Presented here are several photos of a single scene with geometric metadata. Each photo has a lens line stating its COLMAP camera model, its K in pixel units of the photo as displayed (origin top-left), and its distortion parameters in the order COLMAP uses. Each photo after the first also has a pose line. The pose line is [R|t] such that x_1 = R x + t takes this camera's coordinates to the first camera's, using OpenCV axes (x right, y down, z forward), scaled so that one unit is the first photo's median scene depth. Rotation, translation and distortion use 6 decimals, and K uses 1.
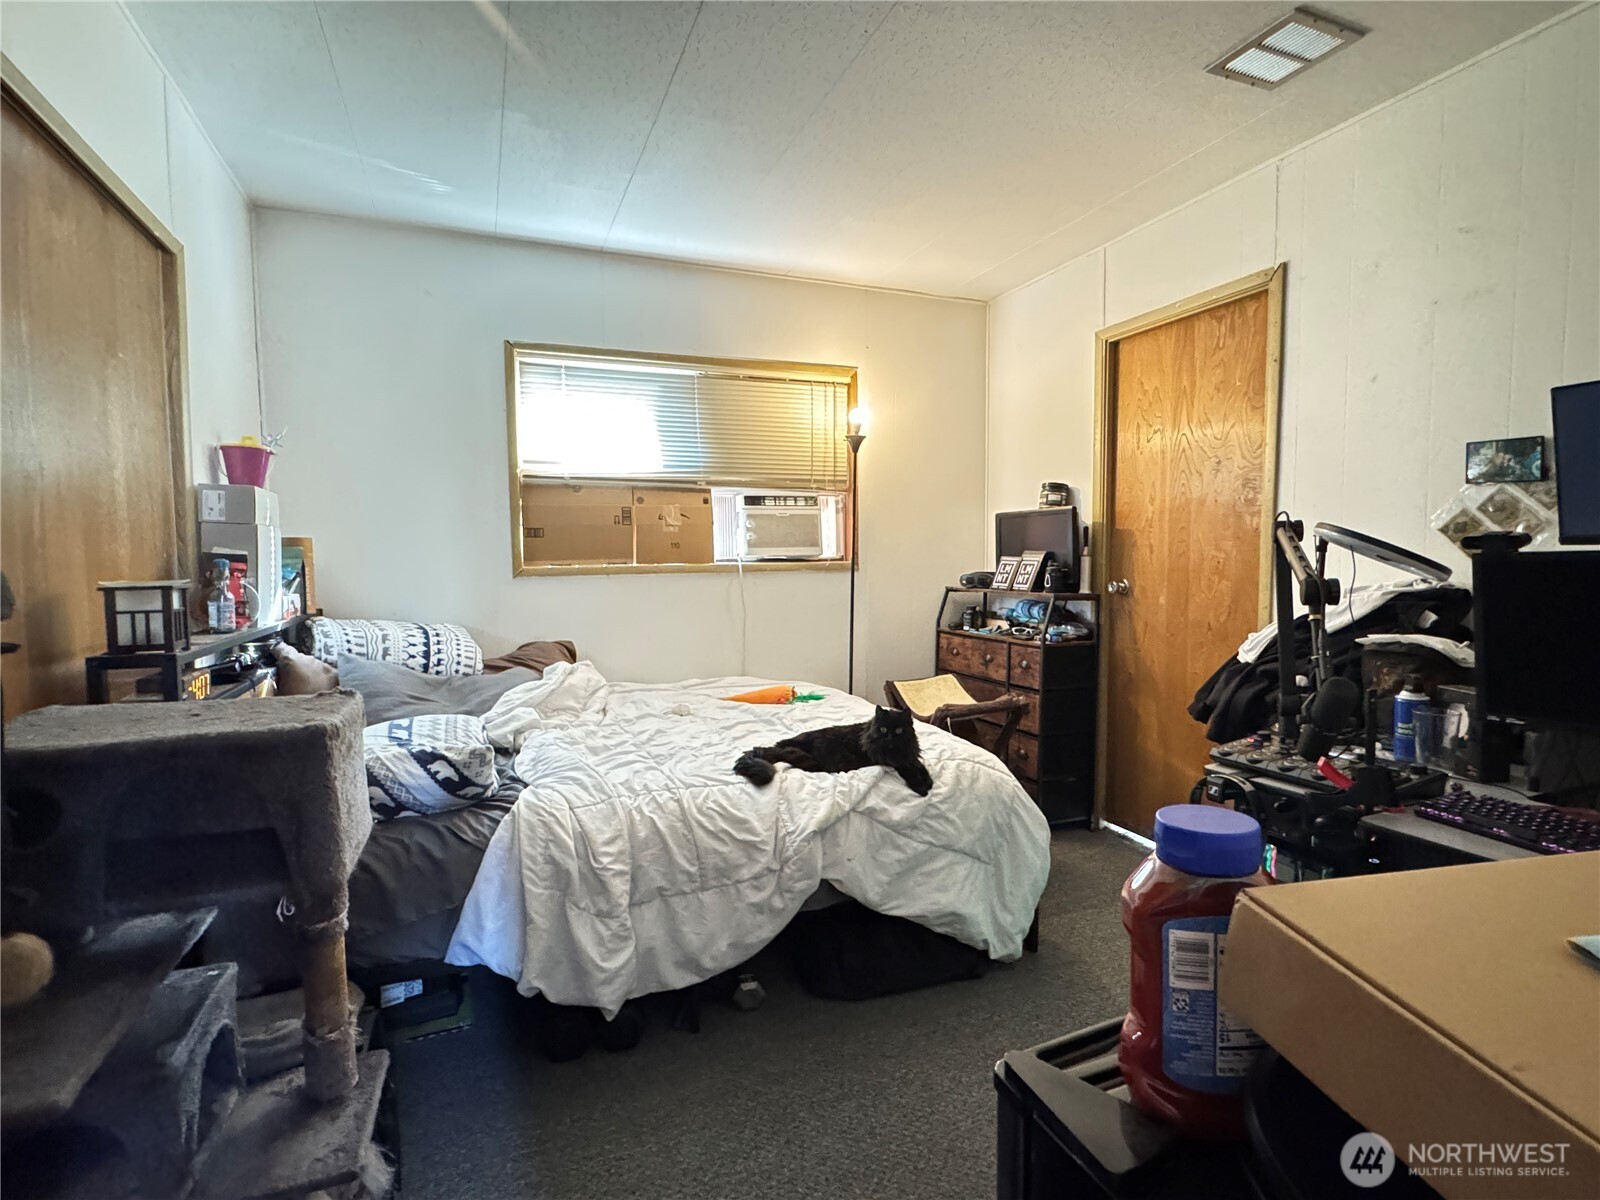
lens RADIAL K [[786.3, 0, 796.9], [0, 786.3, 599.2], [0, 0, 1]] dist [-0.004155, 0.000786]
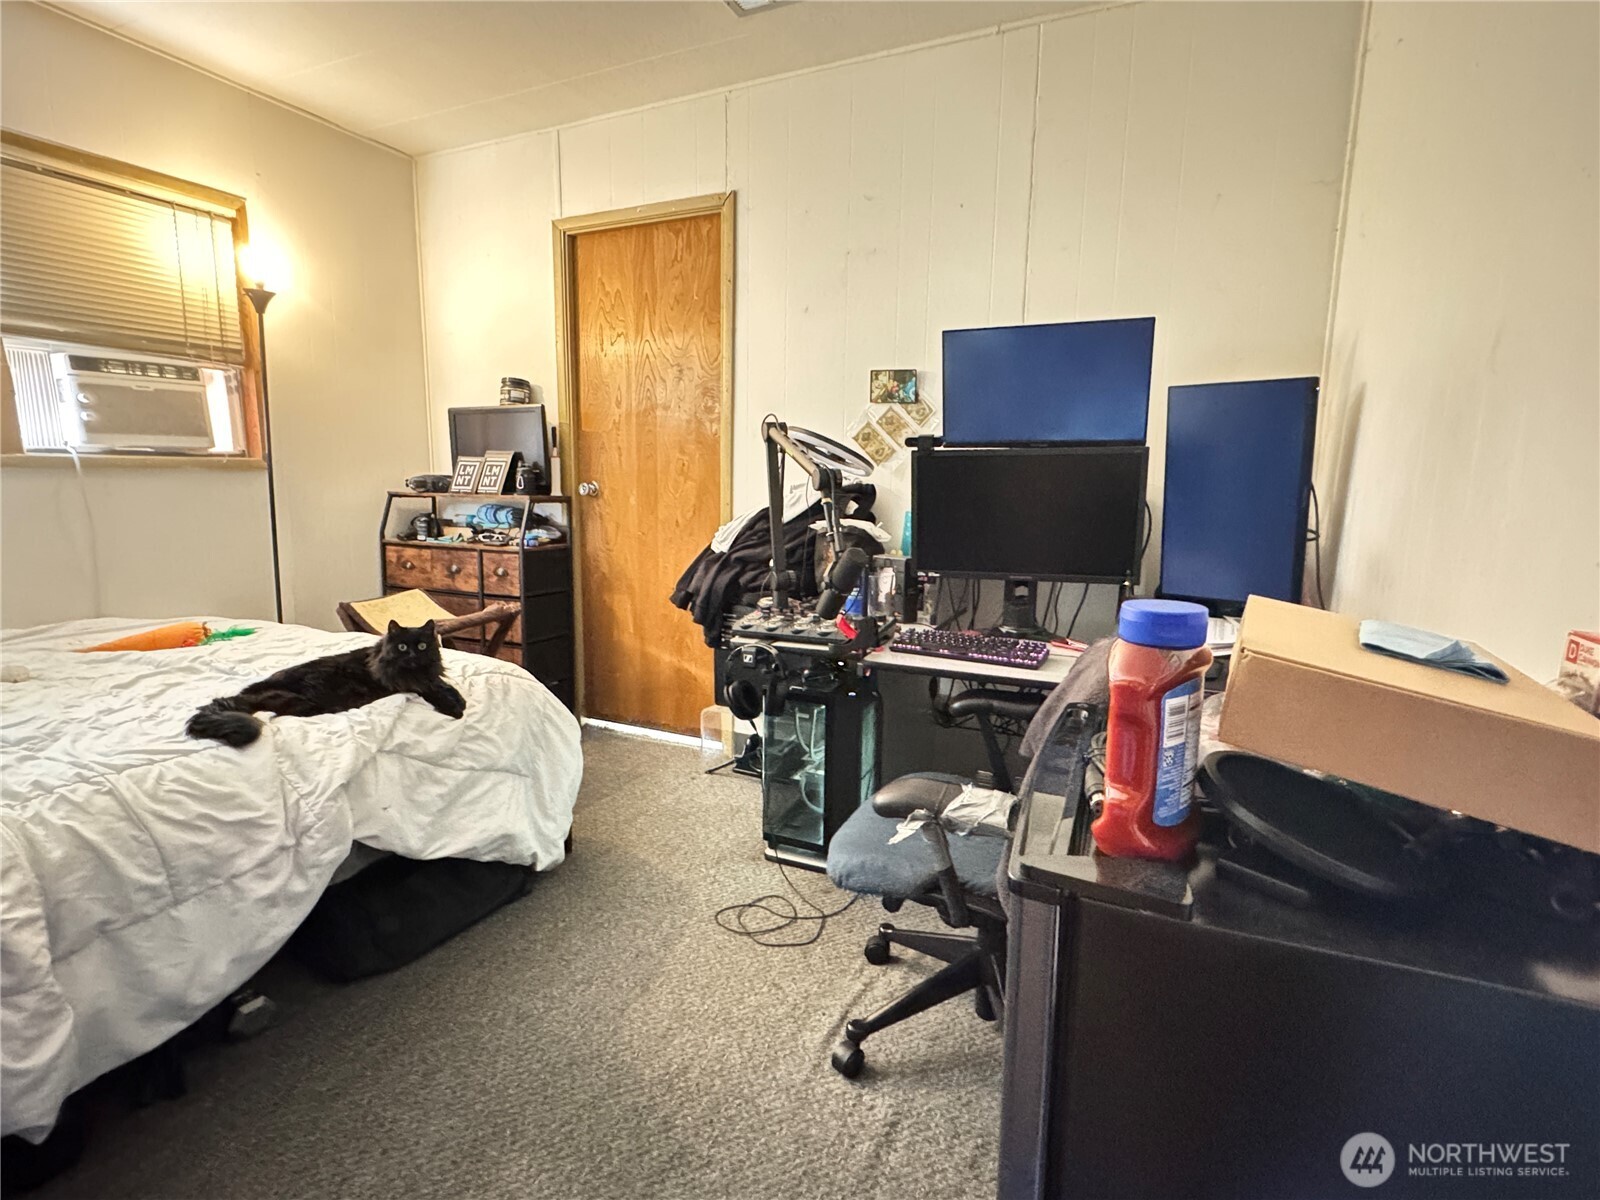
lens RADIAL K [[786.3, 0, 793.6], [0, 786.3, 598.4], [0, 0, 1]] dist [-0.004155, 0.000786]
pose [[0.731770, -0.092168, 0.675291, -0.139938], [0.022113, 0.993503, 0.111637, 0.025620], [-0.681193, -0.066759, 0.729054, 0.106752]]
